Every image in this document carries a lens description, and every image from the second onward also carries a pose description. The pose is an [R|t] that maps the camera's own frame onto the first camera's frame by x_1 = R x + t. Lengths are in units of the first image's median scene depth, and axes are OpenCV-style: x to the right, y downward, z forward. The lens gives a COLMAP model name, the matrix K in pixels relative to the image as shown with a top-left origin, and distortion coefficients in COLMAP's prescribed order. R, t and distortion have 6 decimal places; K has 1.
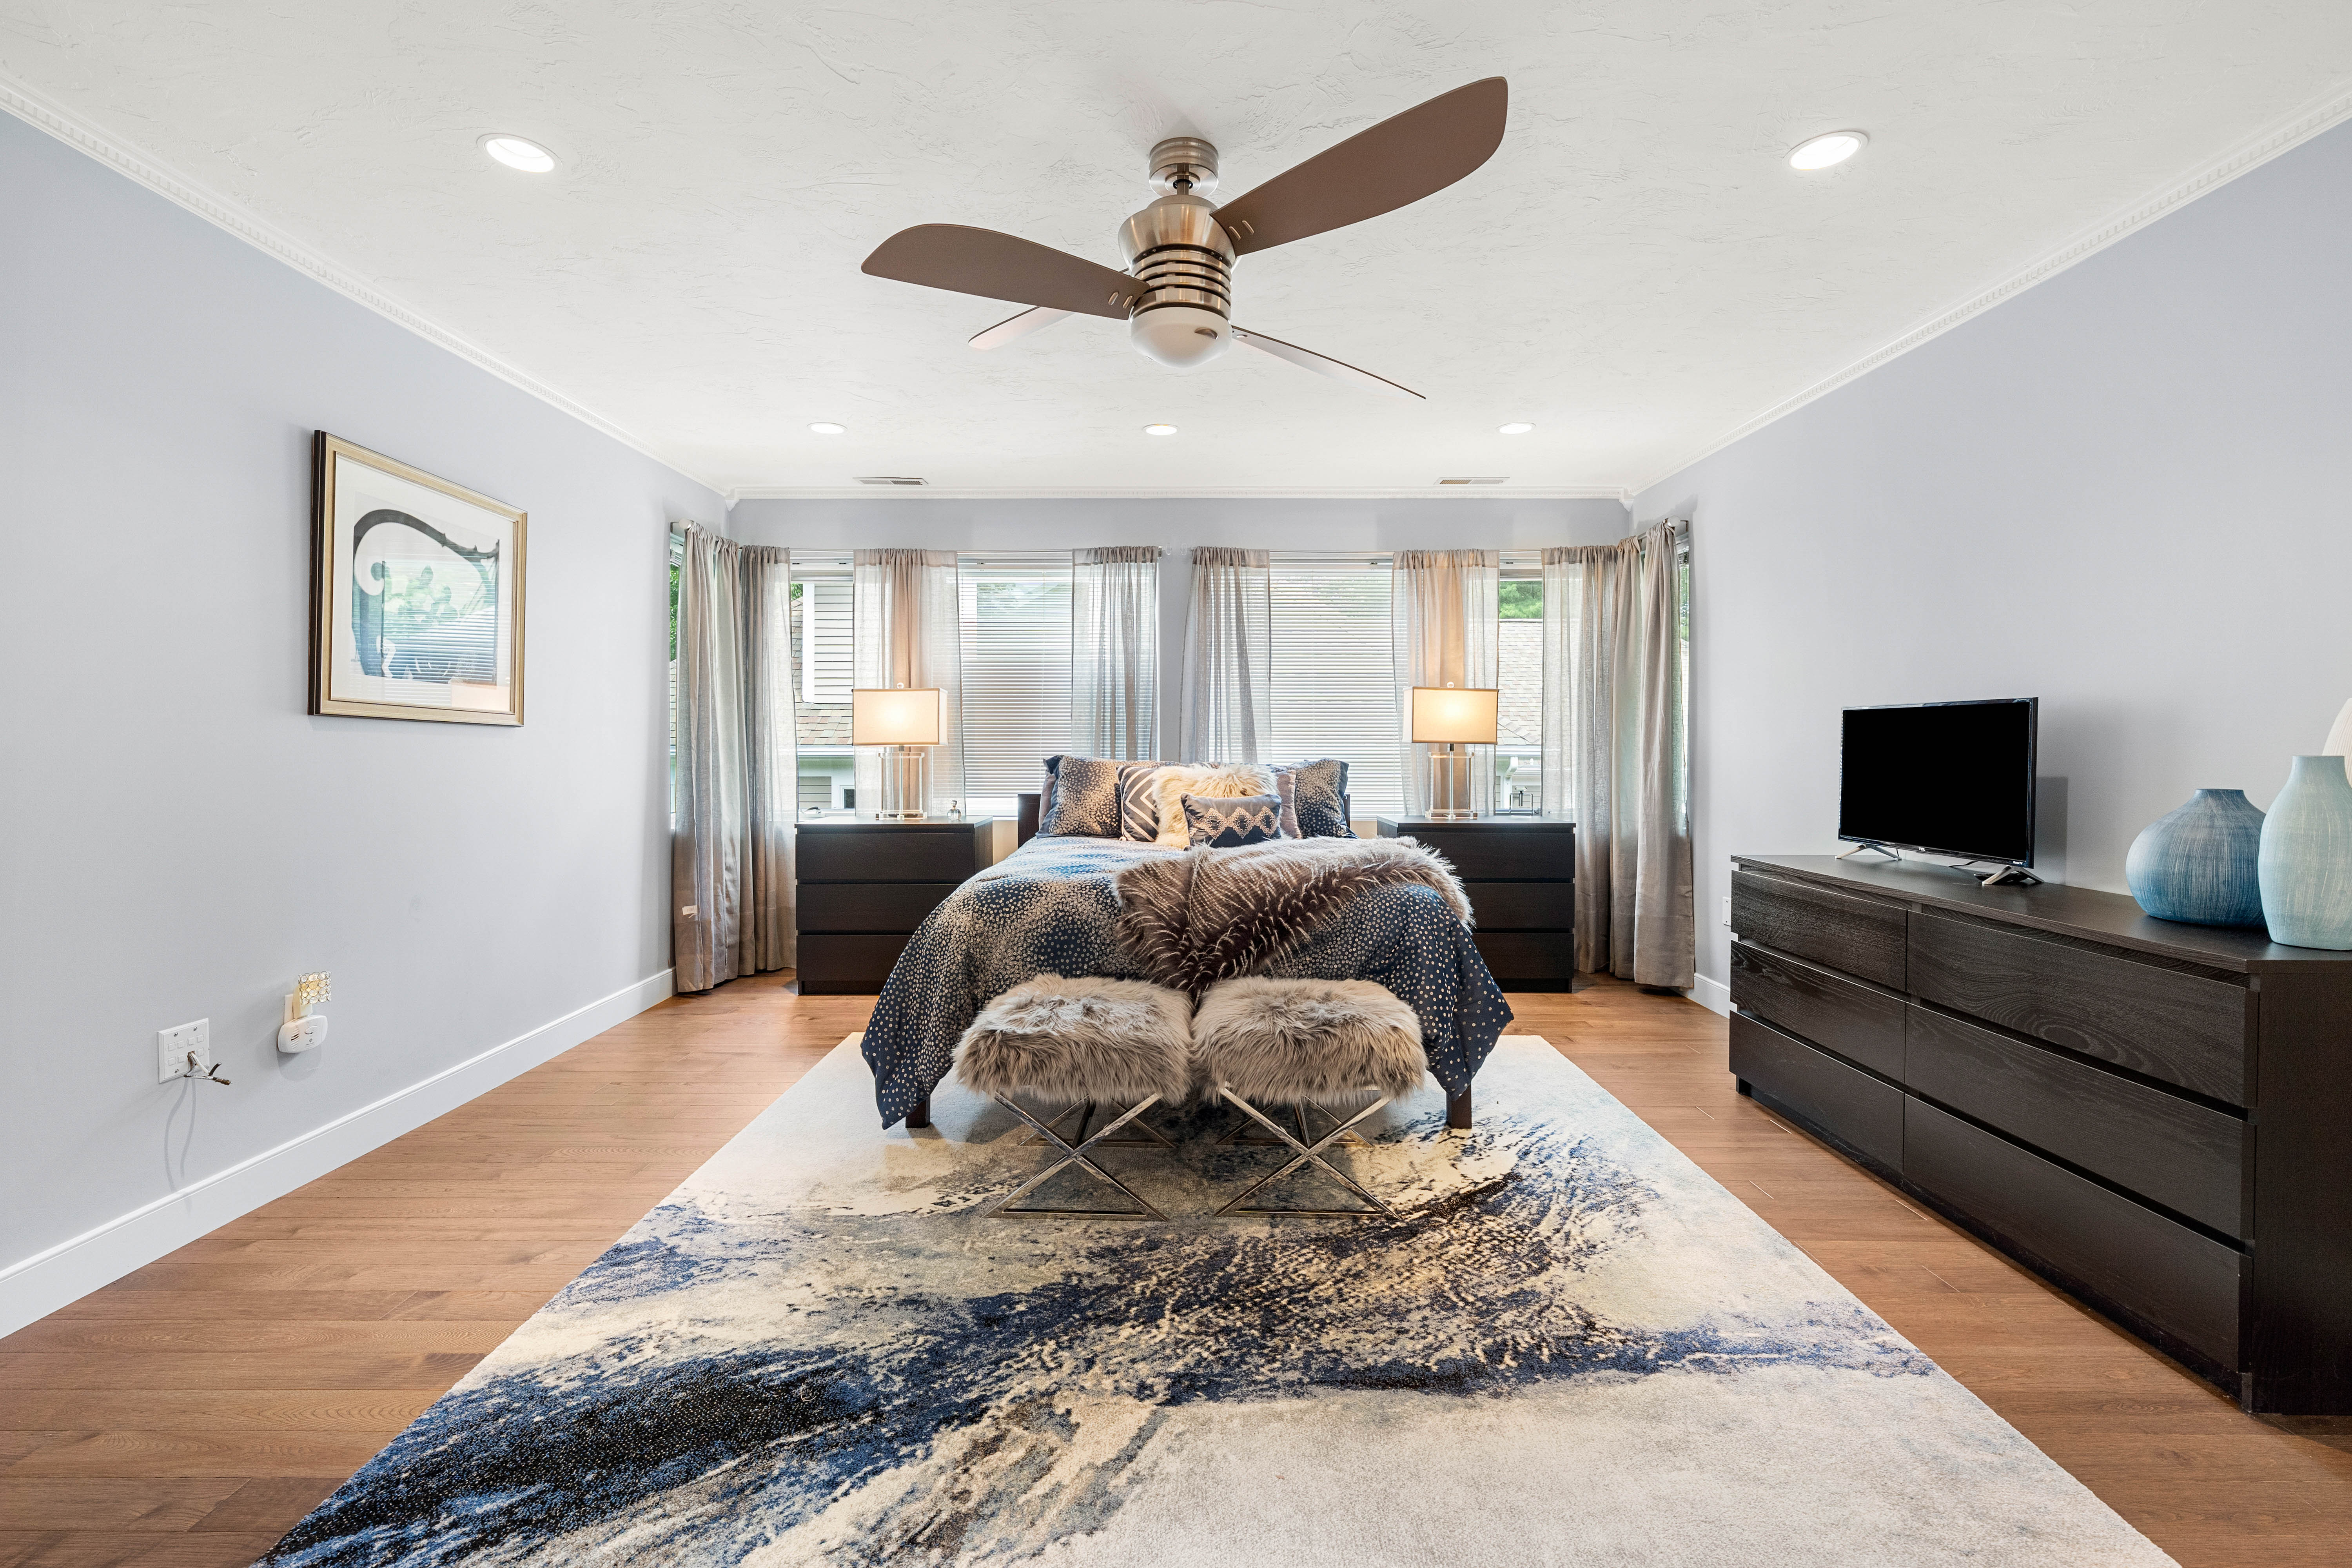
lens RADIAL K [[1020.7, 0, 1166.9], [0, 1020.7, 750.8], [0, 0, 1]] dist [-0.001303, -0.000028]
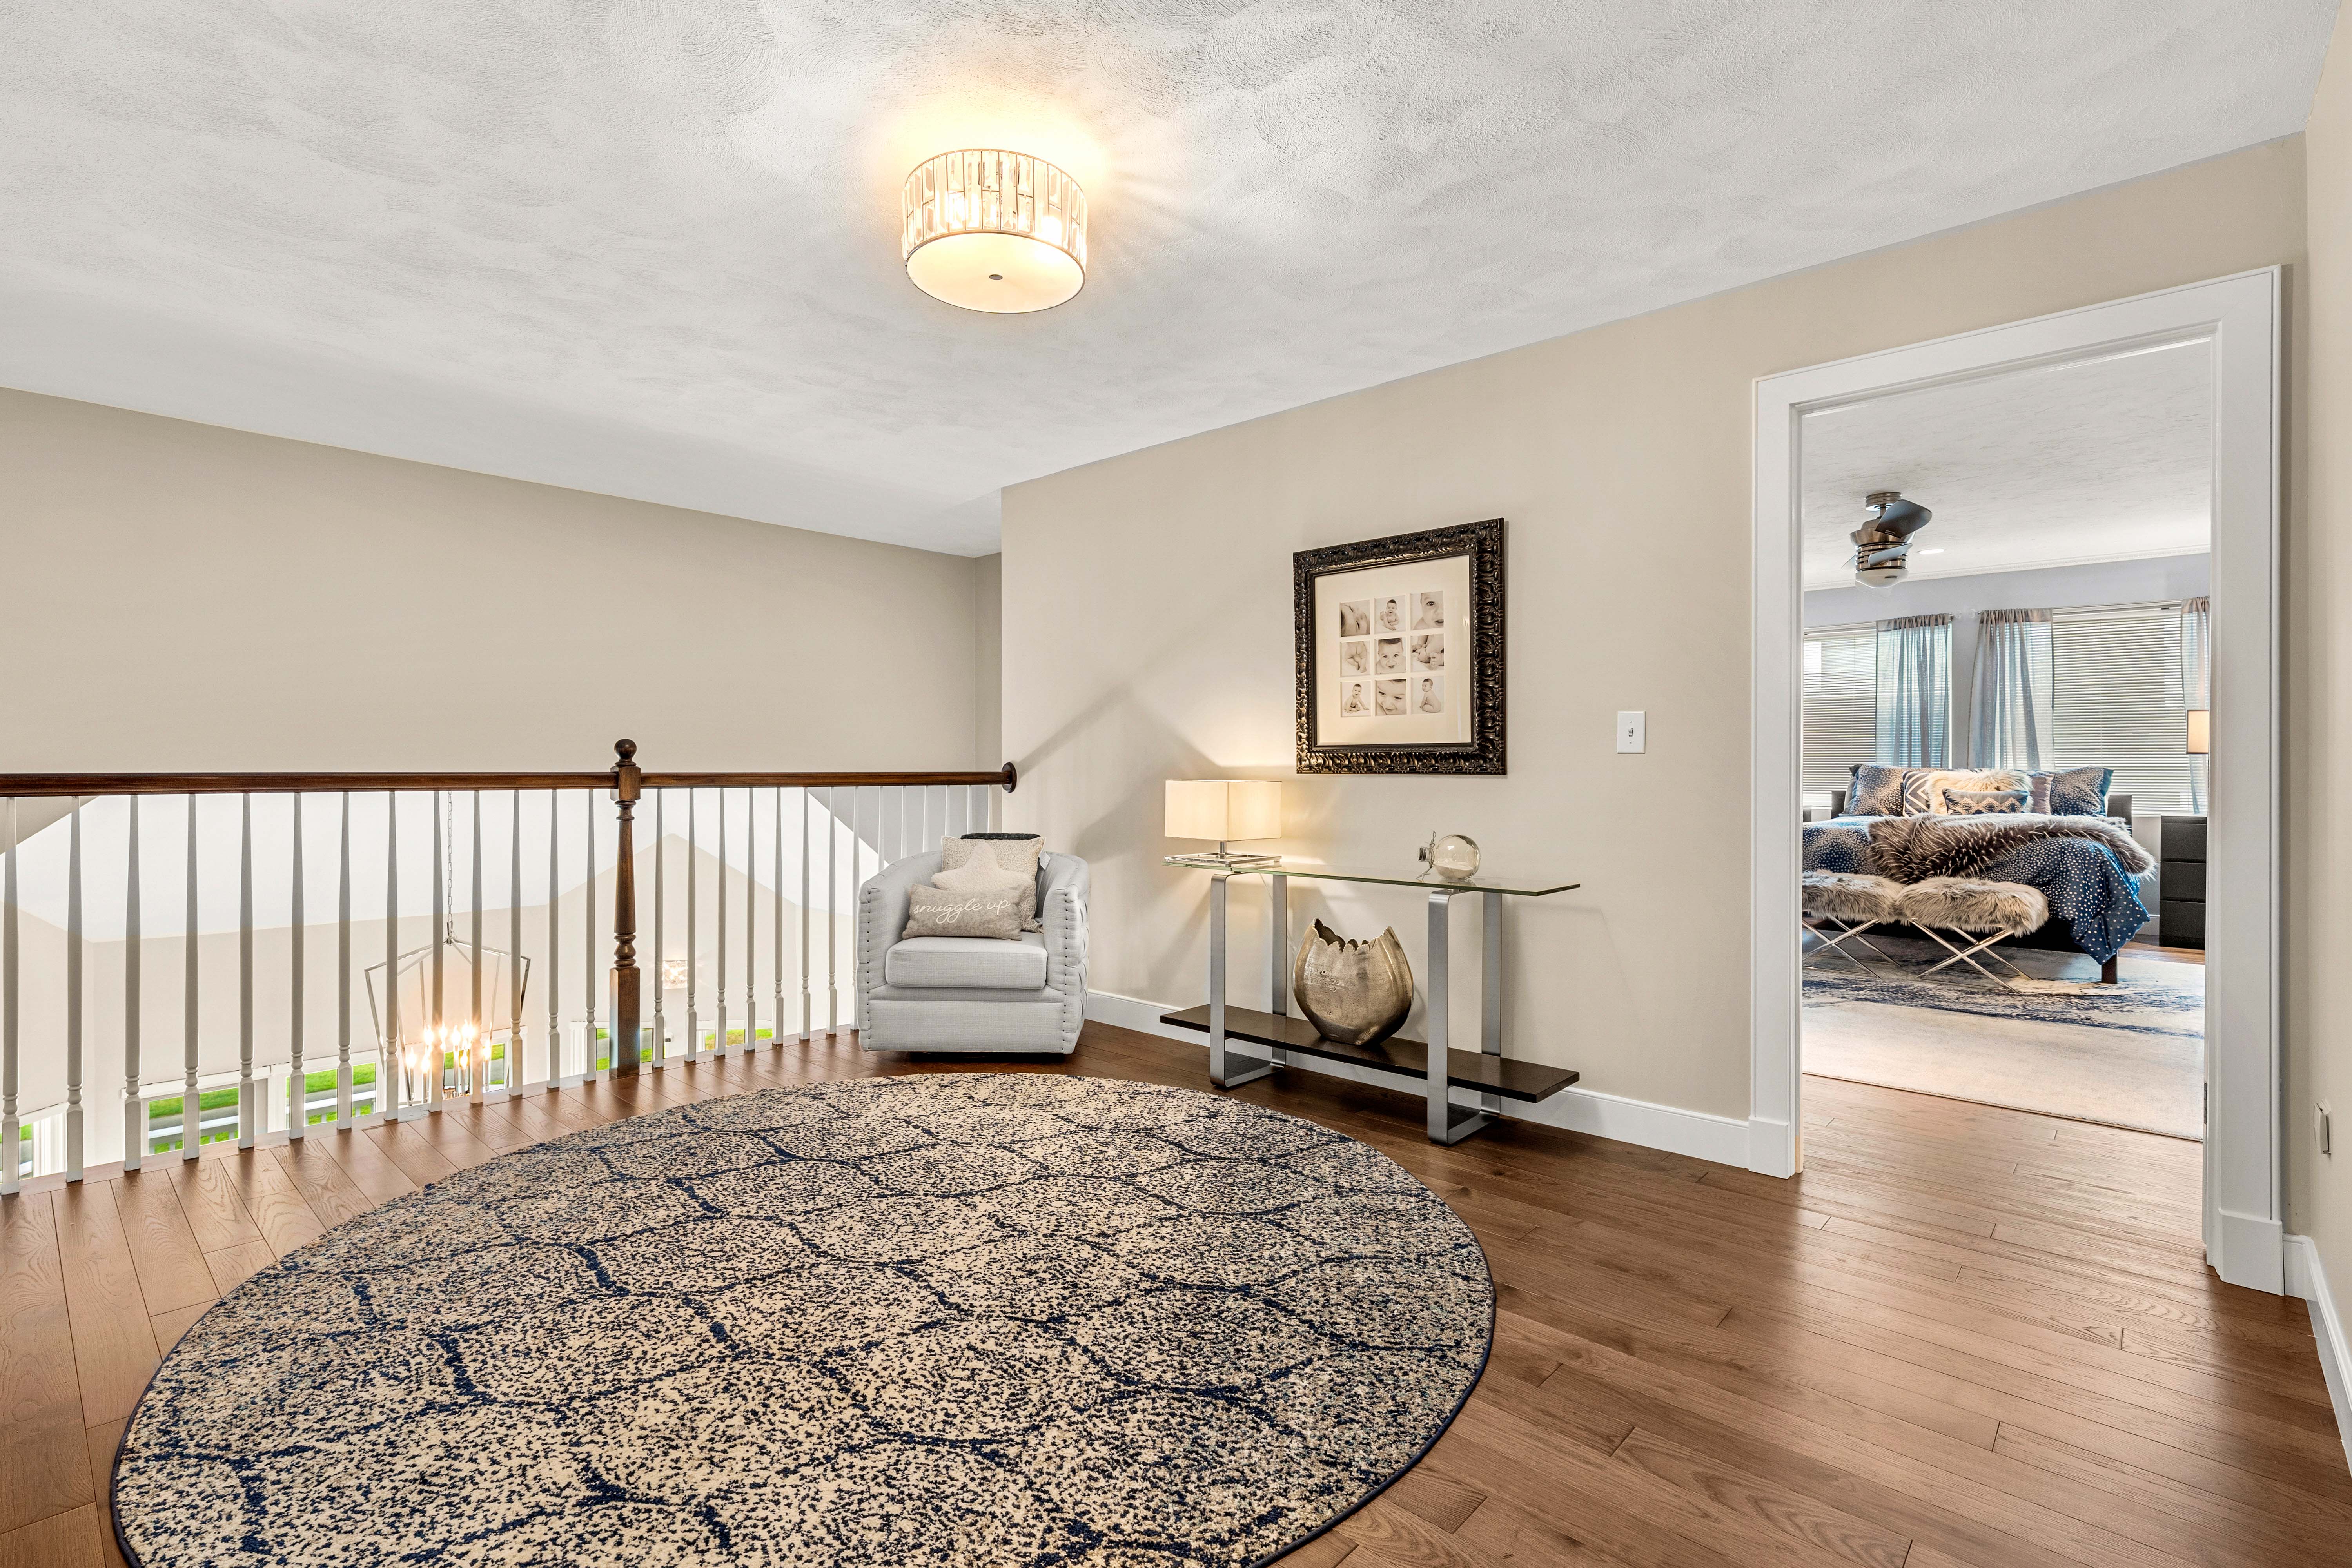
lens RADIAL K [[1056.5, 0, 1190.5], [0, 1056.5, 770.5], [0, 0, 1]] dist [0.001953, 0.000120]
pose [[0.739118, 0.003852, -0.673565, 0.351837], [-0.002262, 0.999992, 0.003237, 0.018244], [0.673572, -0.000869, 0.739121, -1.335005]]
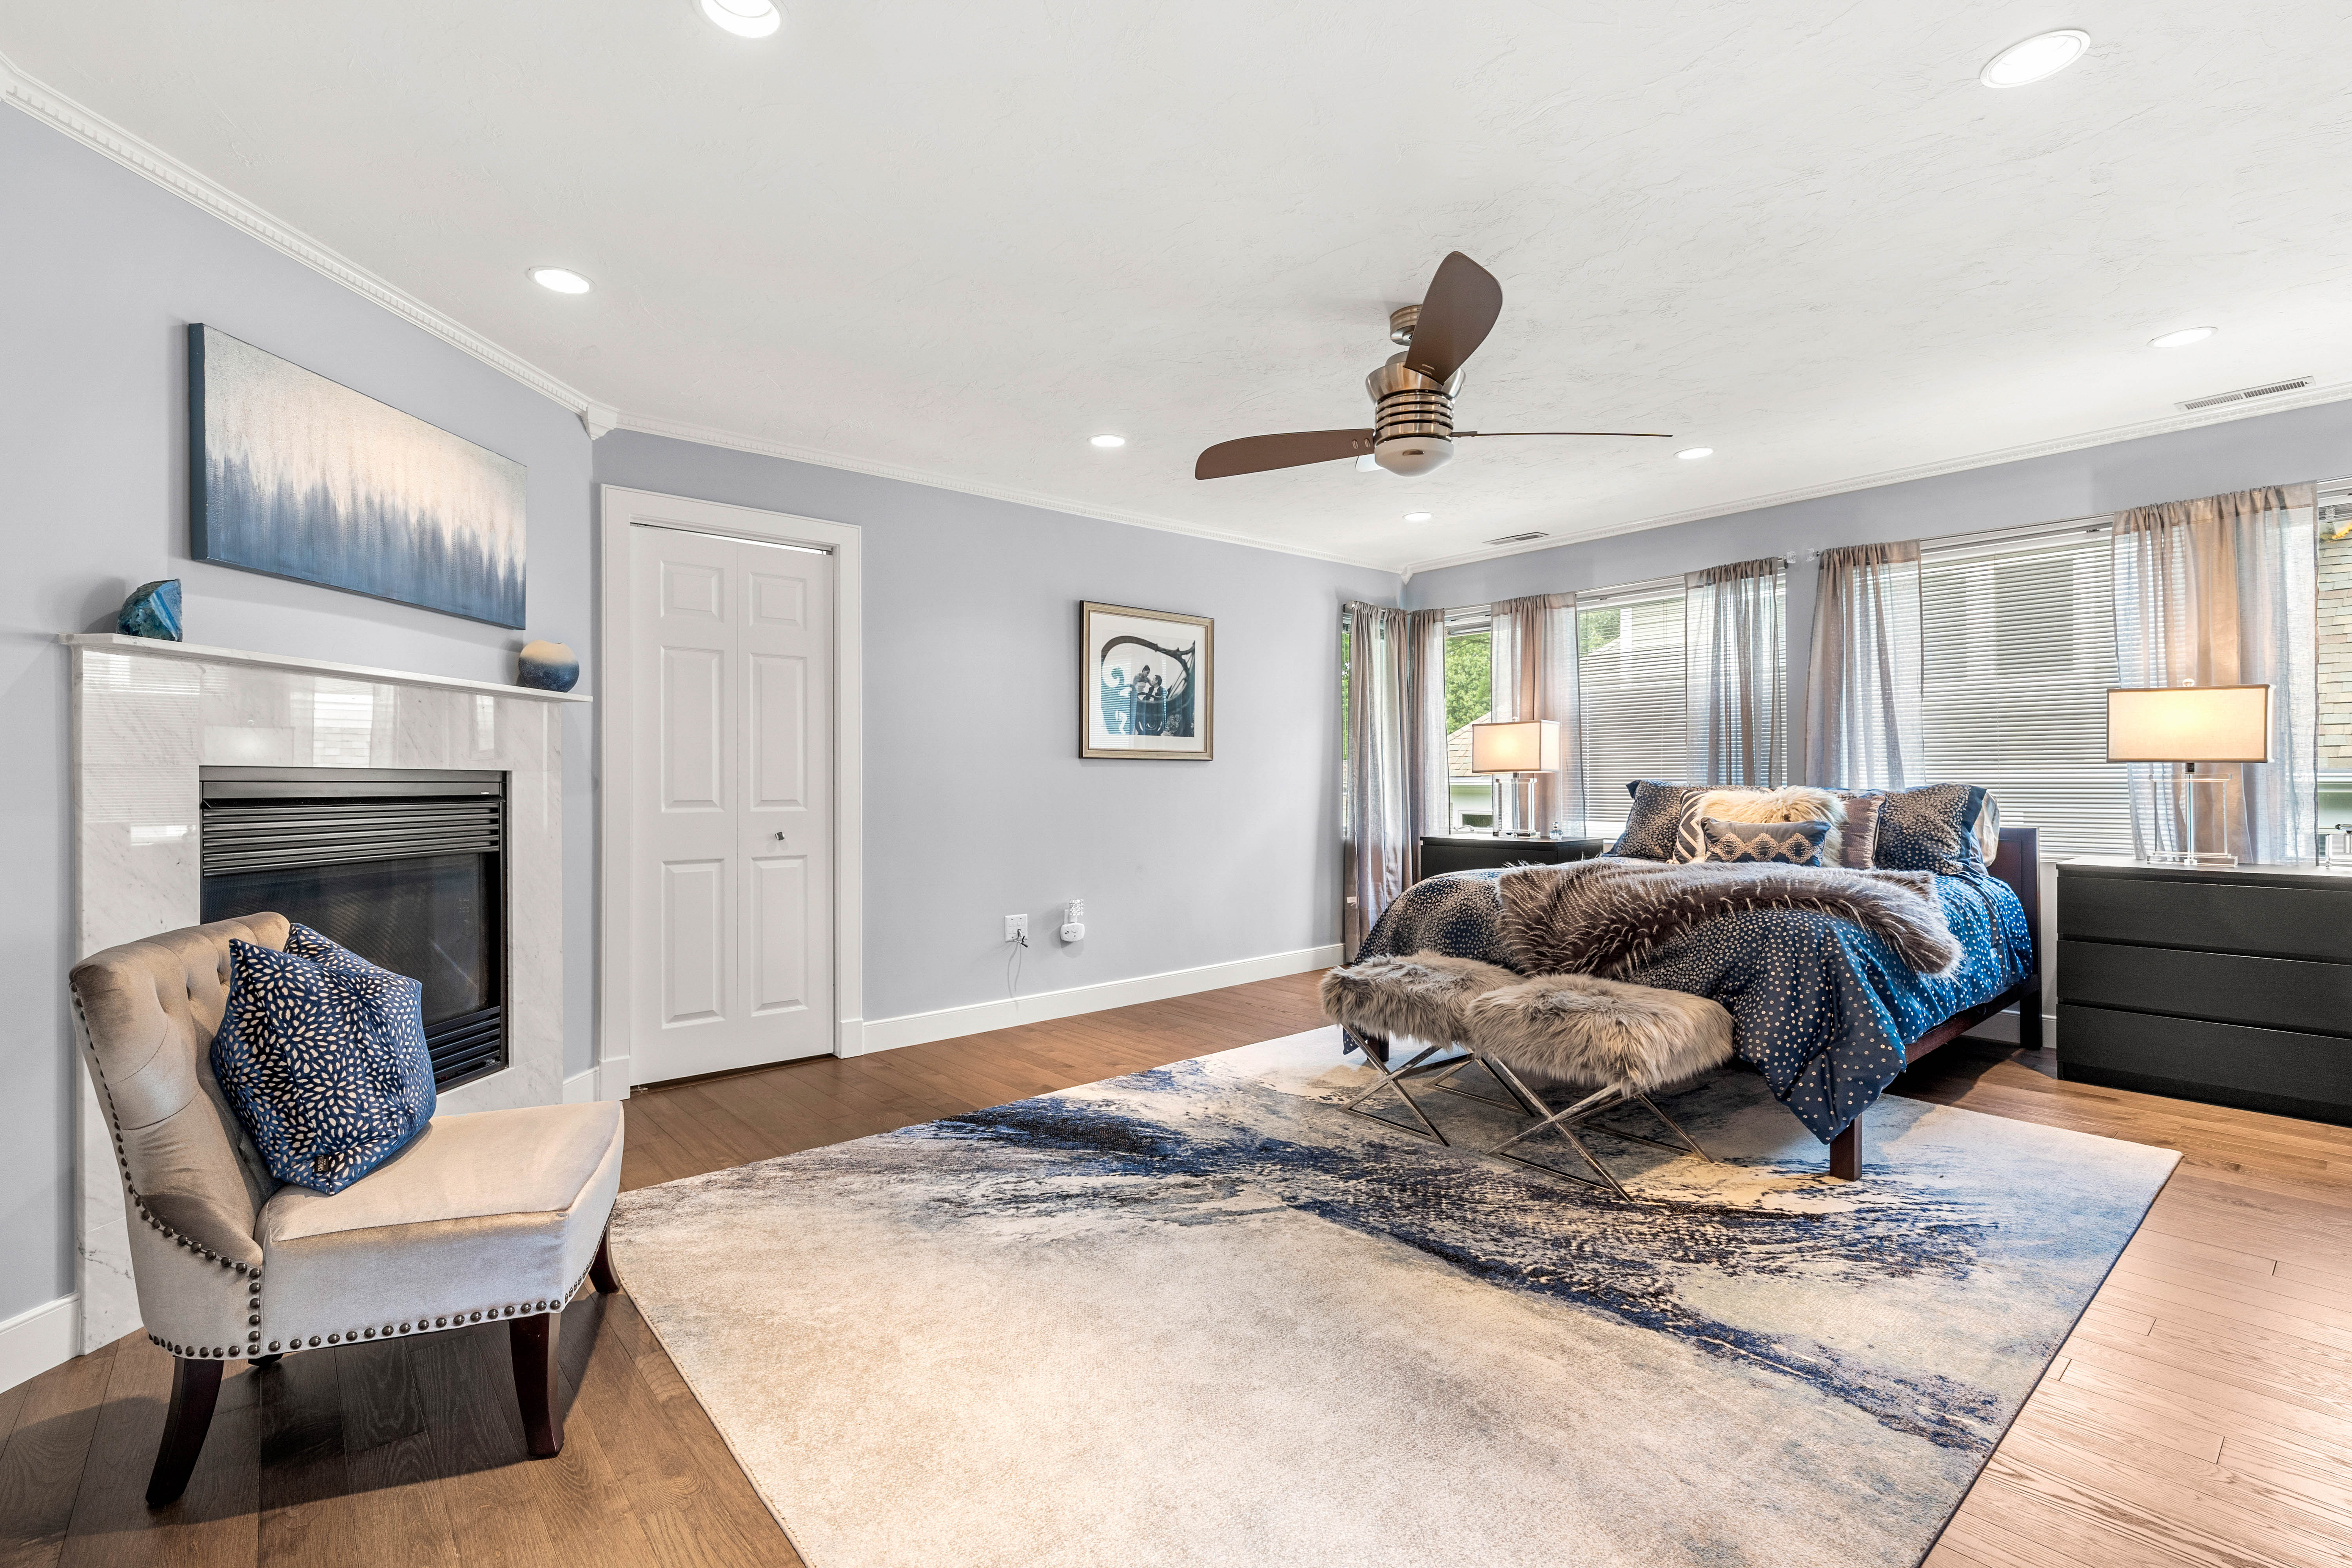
lens RADIAL K [[1056.5, 0, 1165.4], [0, 1056.5, 763.4], [0, 0, 1]] dist [0.001953, 0.000120]
pose [[0.649924, -0.015555, -0.759840, 0.640590], [0.002127, 0.999824, -0.018648, 0.010733], [0.759996, 0.010503, 0.649843, -0.094689]]
